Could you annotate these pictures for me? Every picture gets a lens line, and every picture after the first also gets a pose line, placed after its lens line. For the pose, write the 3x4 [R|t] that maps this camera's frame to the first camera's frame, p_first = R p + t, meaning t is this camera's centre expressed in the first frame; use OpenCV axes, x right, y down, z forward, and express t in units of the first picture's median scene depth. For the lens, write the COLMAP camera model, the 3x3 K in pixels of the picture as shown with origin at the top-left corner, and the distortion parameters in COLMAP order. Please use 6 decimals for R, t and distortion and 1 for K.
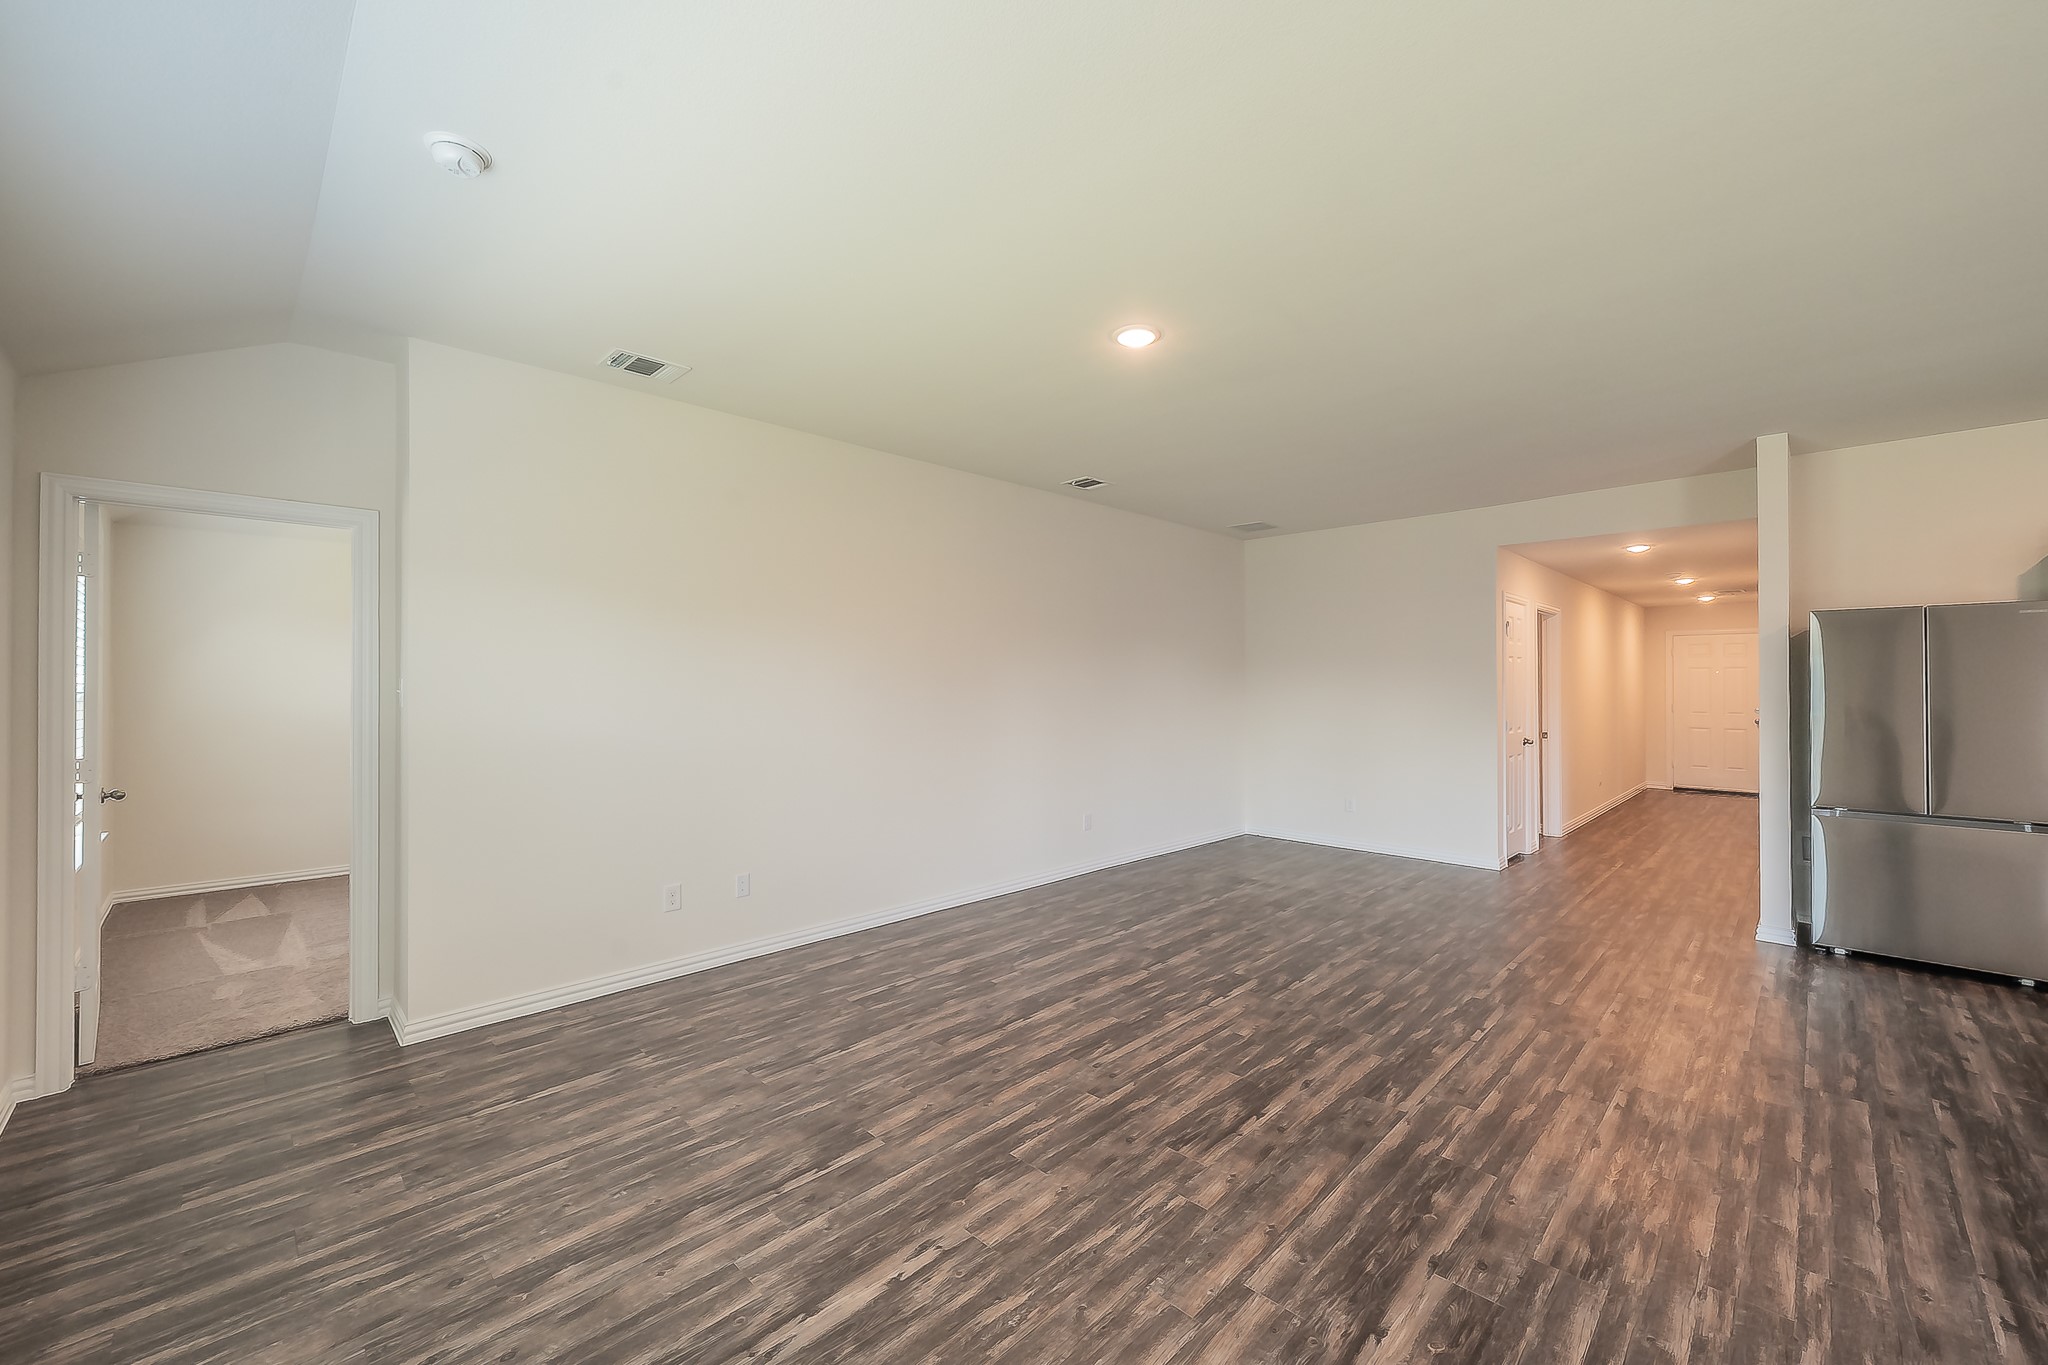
lens RADIAL K [[809.8, 0, 1024.0], [0, 809.8, 682.5], [0, 0, 1]] dist [0.000445, 0.000362]
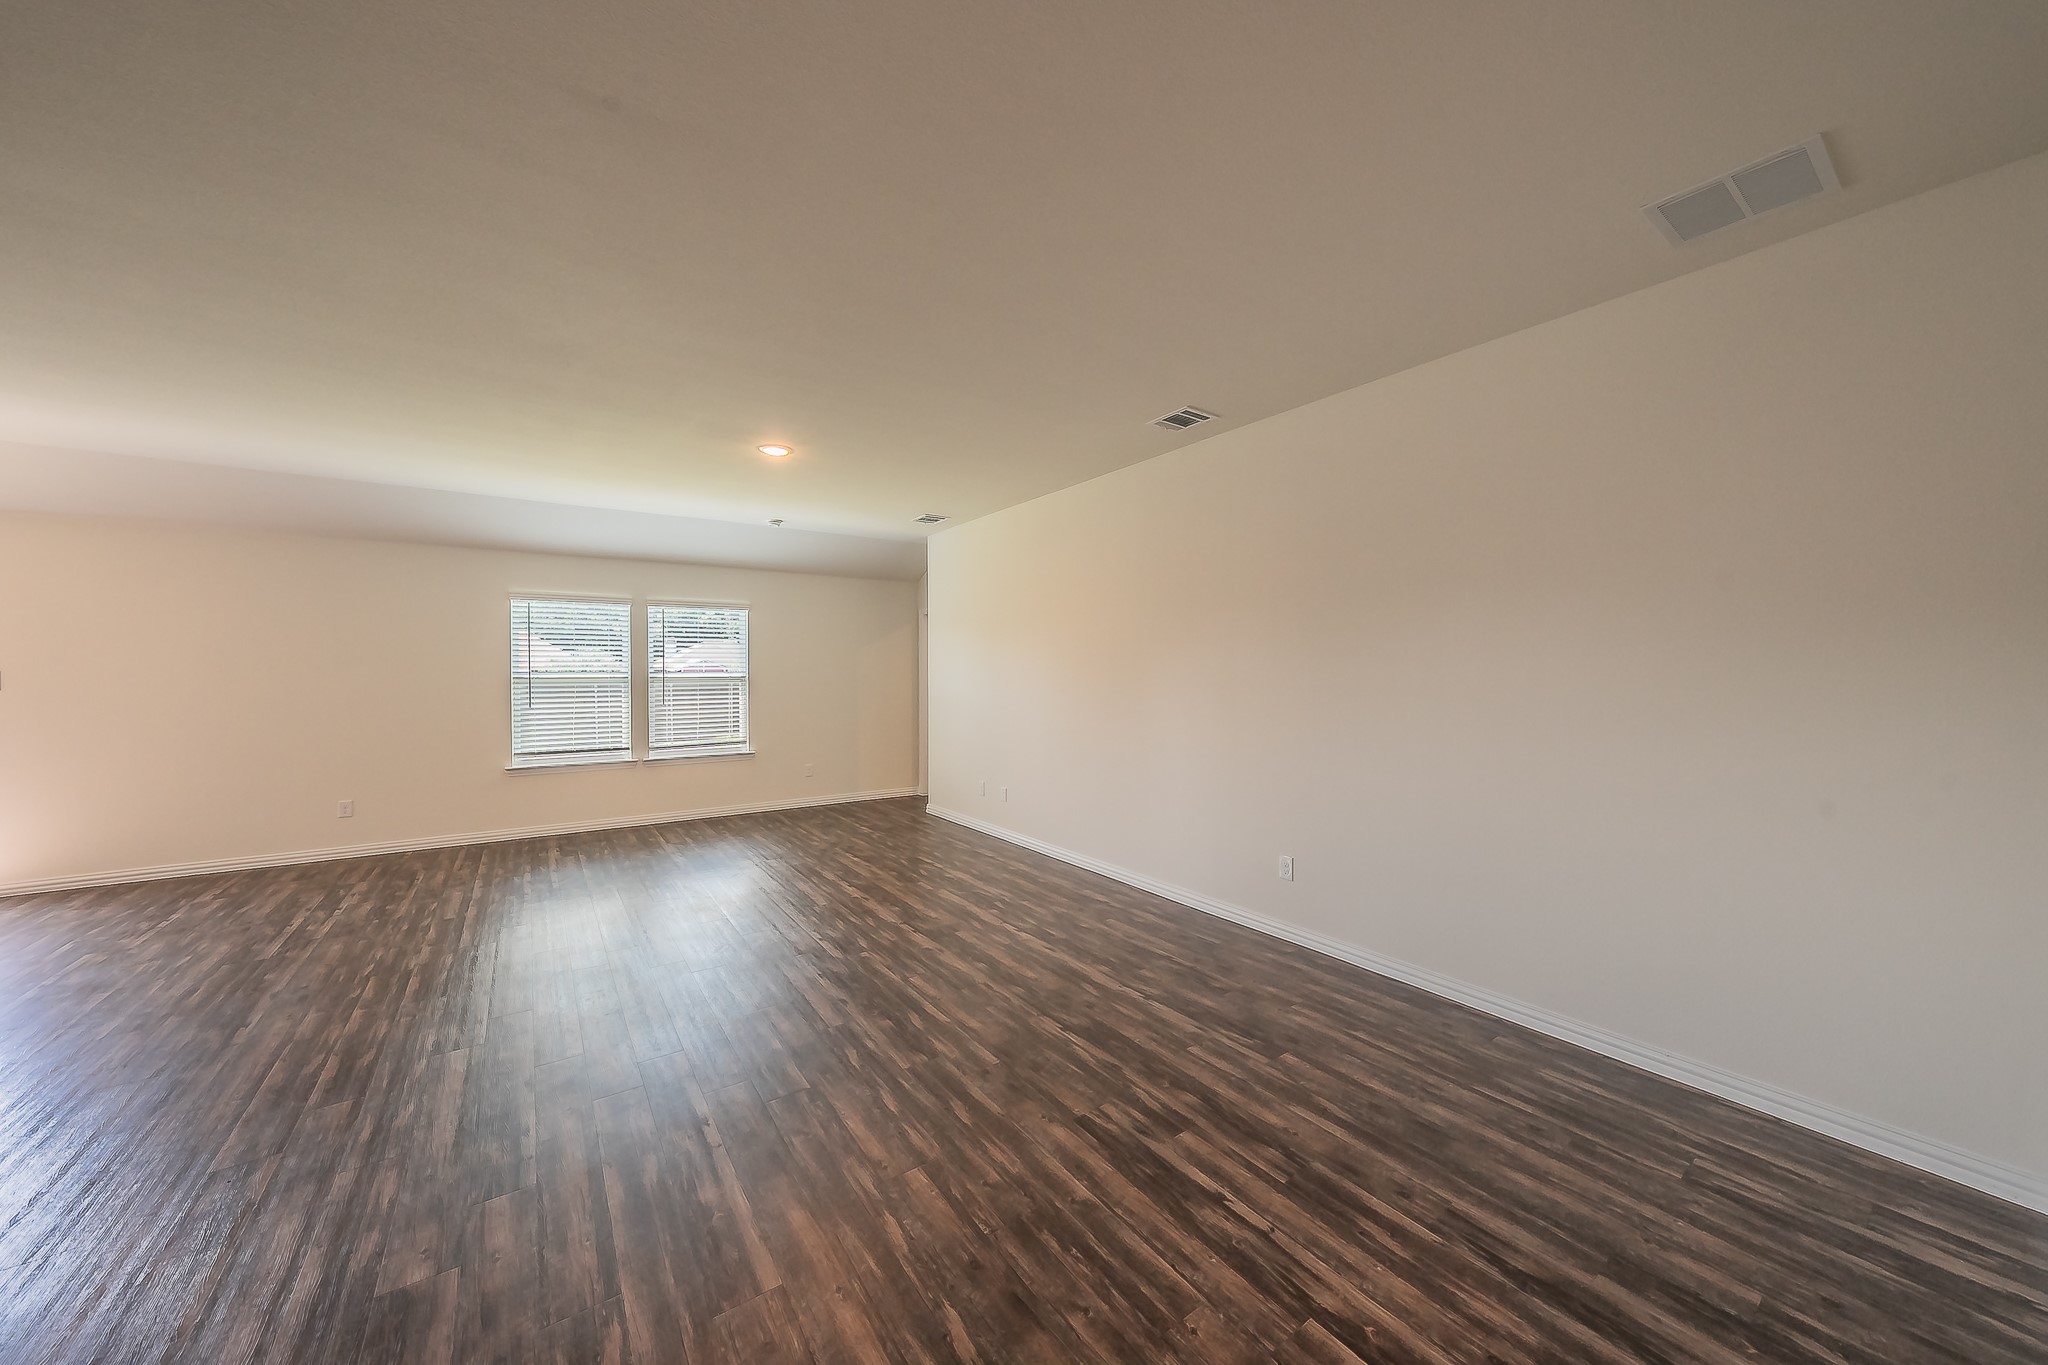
lens RADIAL K [[706.0, 0, 1018.5], [0, 706.0, 678.9], [0, 0, 1]] dist [-0.001150, -0.000122]
pose [[-0.183415, 0.010862, -0.982976, 1.279329], [0.005193, 0.999936, 0.010080, 0.002639], [0.983022, -0.003256, -0.183459, 1.571953]]
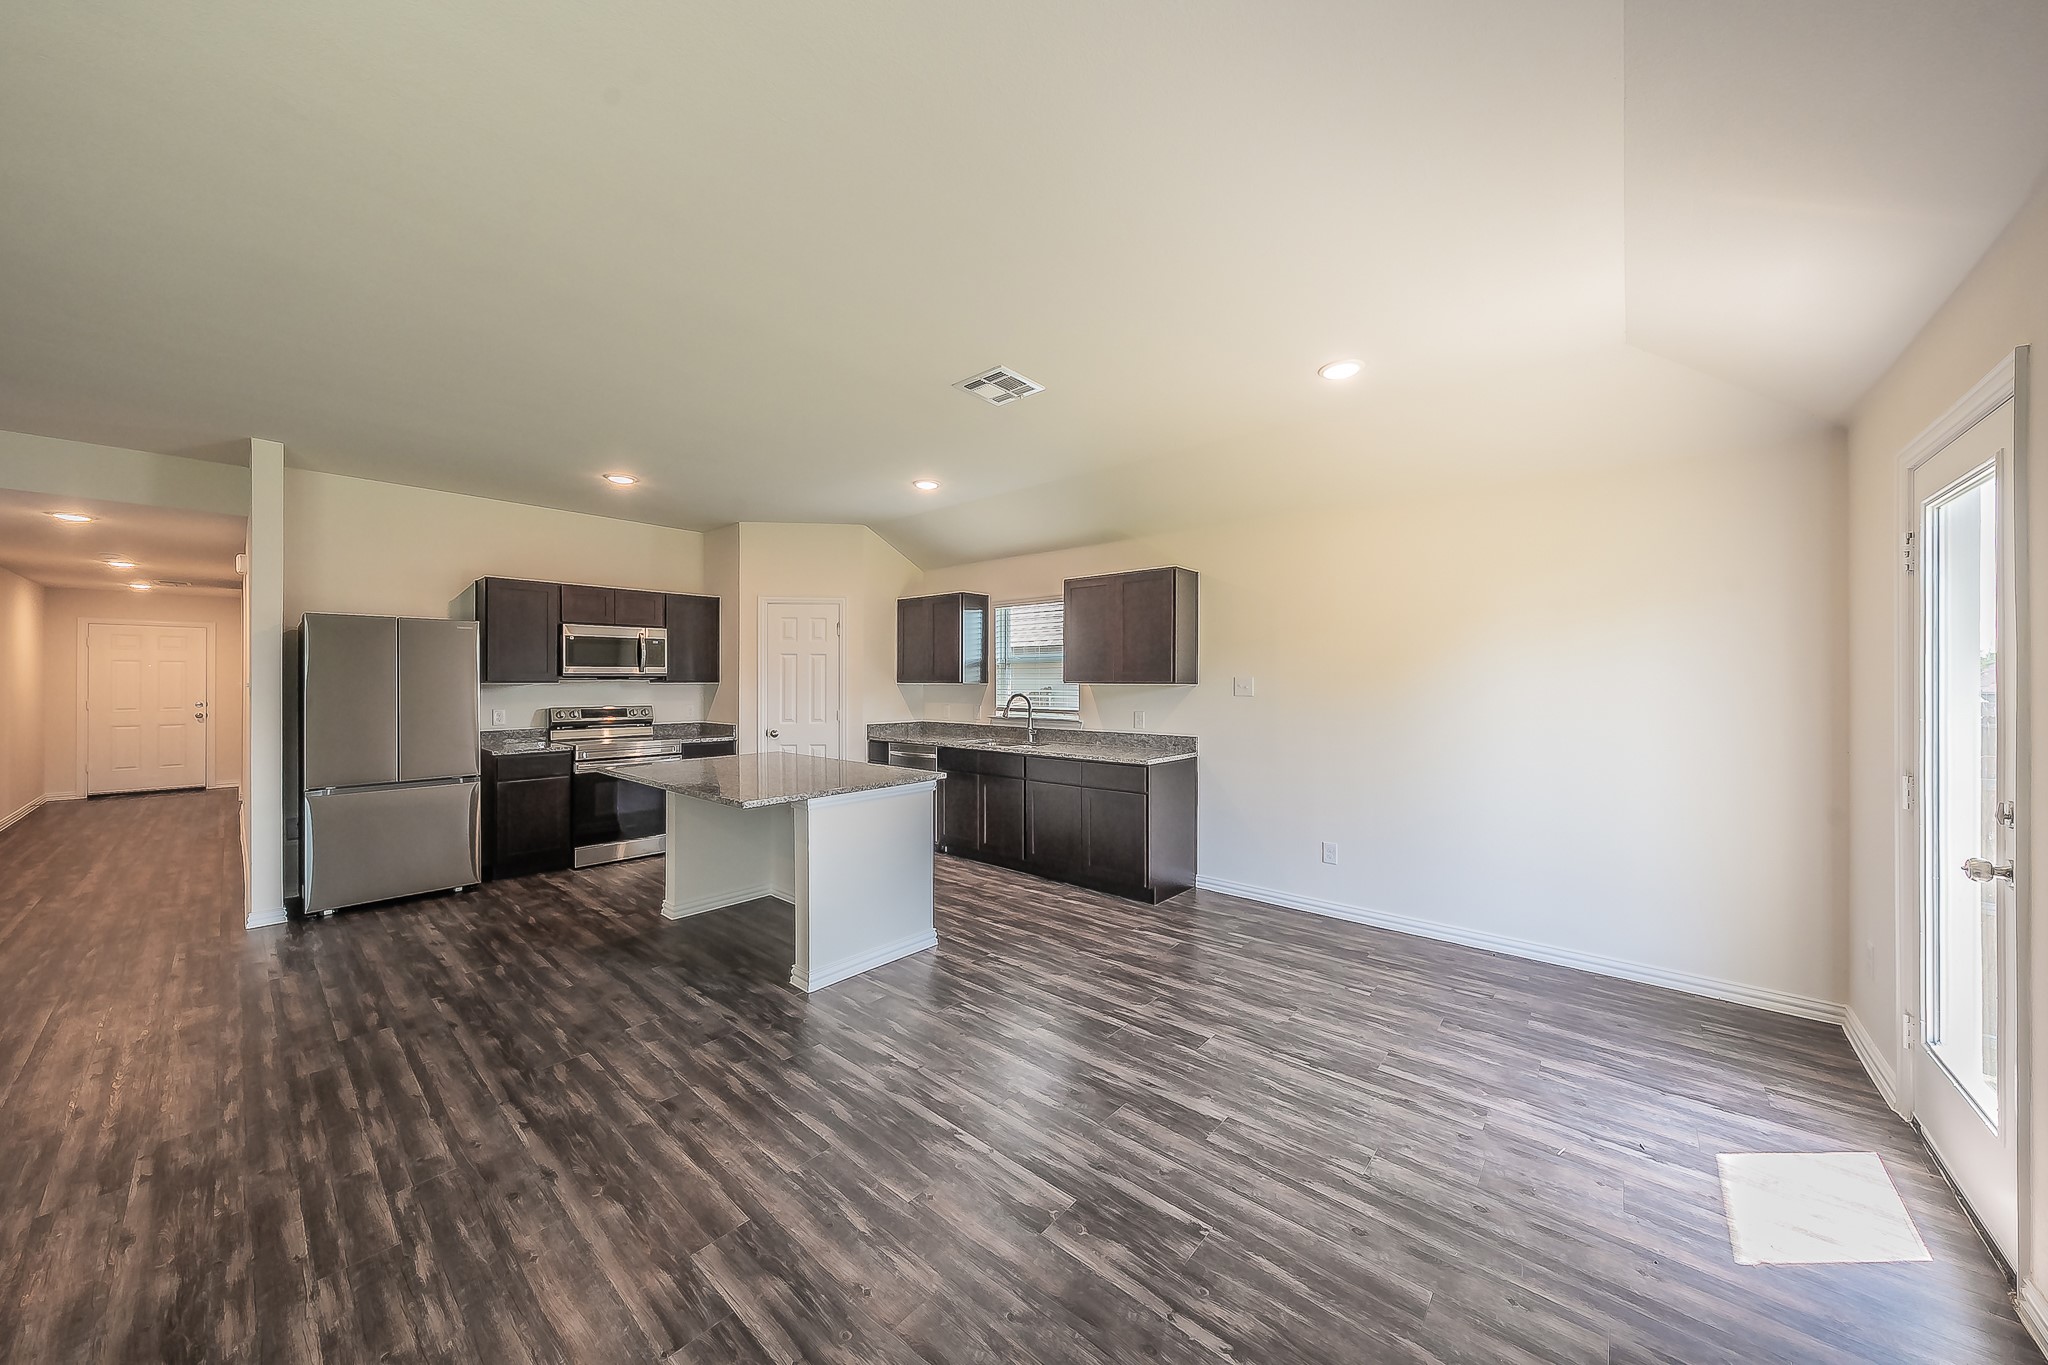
lens RADIAL K [[692.9, 0, 1020.4], [0, 692.9, 675.5], [0, 0, 1]] dist [-0.000473, 0.000369]
pose [[-0.060407, 0.004833, 0.998162, -0.037100], [-0.002908, 0.999983, -0.005018, -0.000890], [-0.998170, -0.003206, -0.060392, 0.104452]]
